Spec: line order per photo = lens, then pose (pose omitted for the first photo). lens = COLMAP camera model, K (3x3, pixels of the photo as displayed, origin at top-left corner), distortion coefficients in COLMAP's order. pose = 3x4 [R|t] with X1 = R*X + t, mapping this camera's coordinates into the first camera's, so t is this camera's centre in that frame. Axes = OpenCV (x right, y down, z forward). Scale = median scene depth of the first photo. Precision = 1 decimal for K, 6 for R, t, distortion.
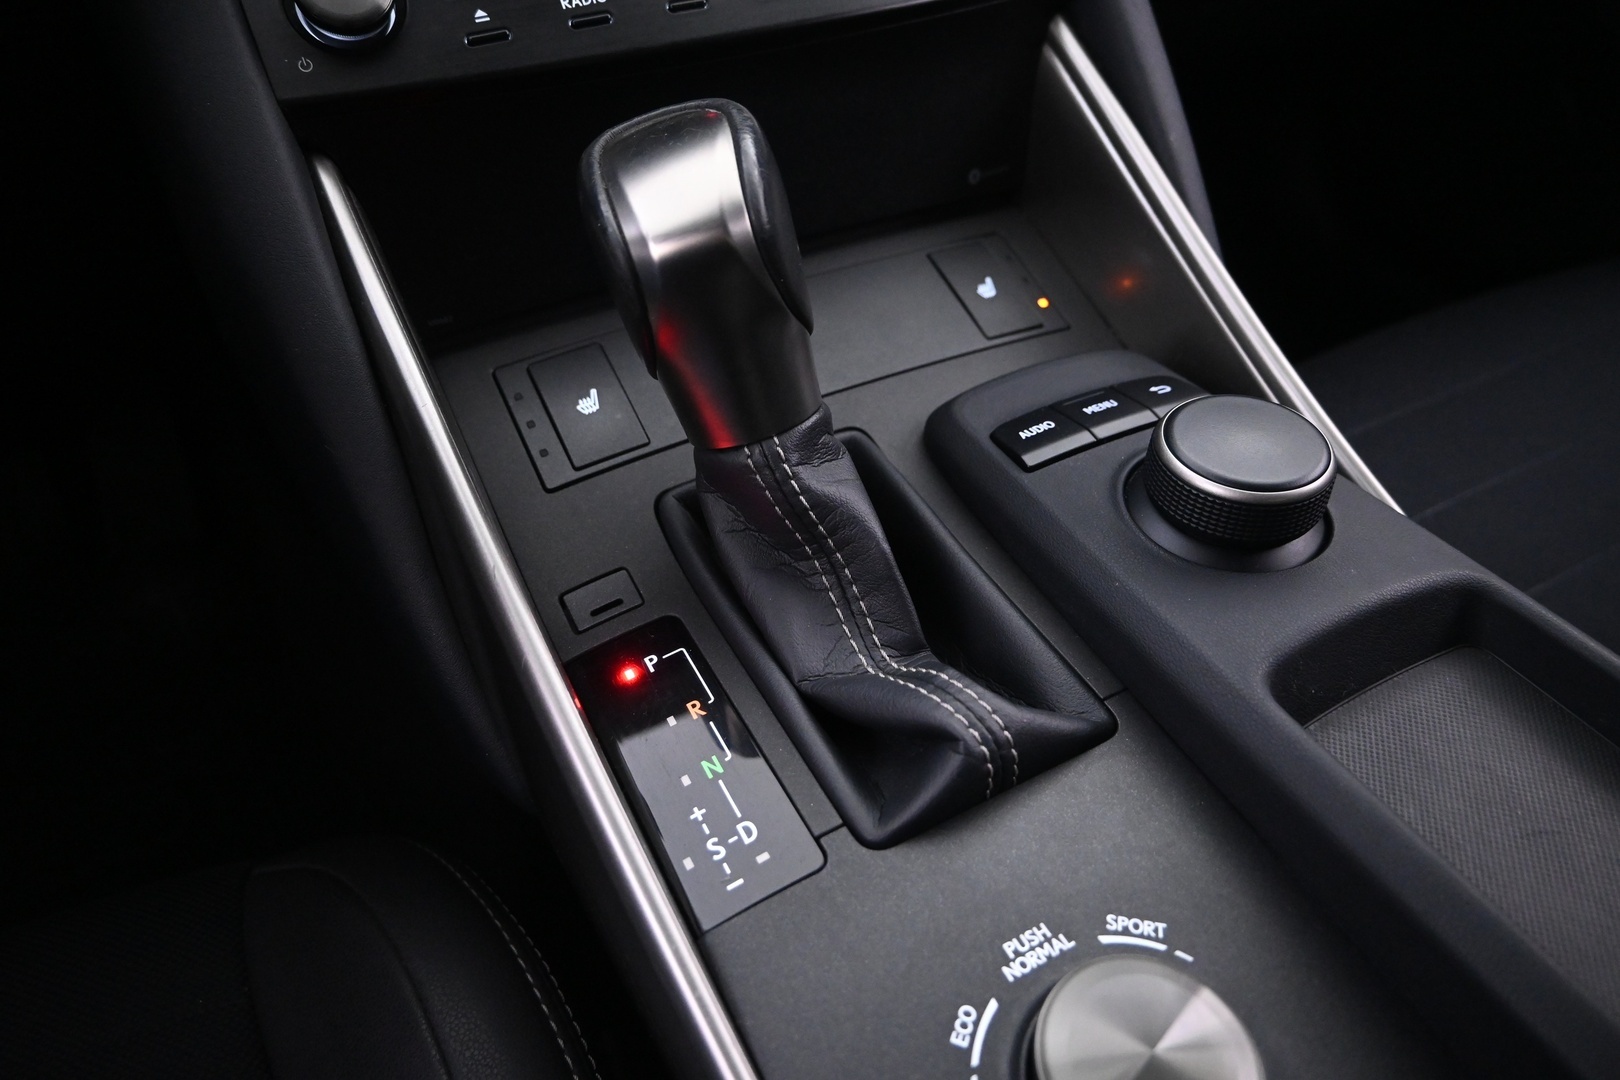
lens RADIAL K [[1125.4, 0, 810.0], [0, 1125.4, 540.0], [0, 0, 1]] dist [-0.004807, 0.006558]
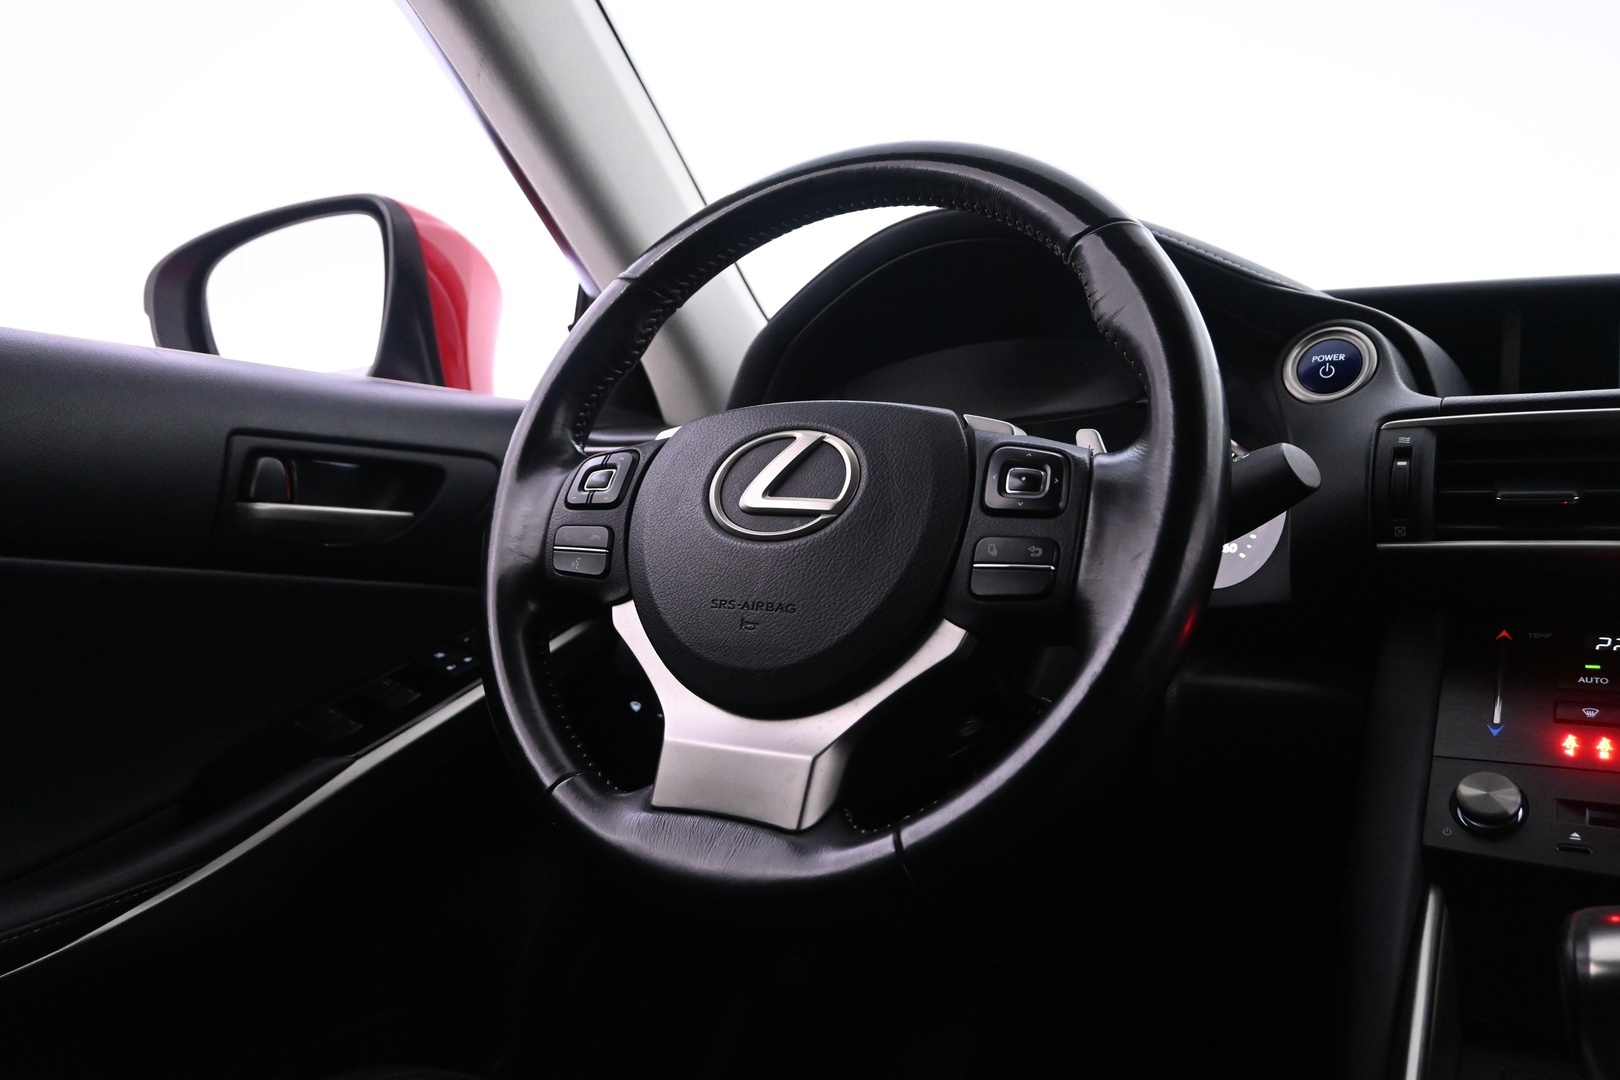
lens RADIAL K [[1246.9, 0, 811.5], [0, 1246.9, 560.7], [0, 0, 1]] dist [-0.003206, 0.003483]
pose [[0.495722, 0.033520, -0.867834, 0.766051], [-0.596318, 0.739611, -0.312059, 0.475295], [0.631400, 0.672199, 0.386630, -0.658659]]
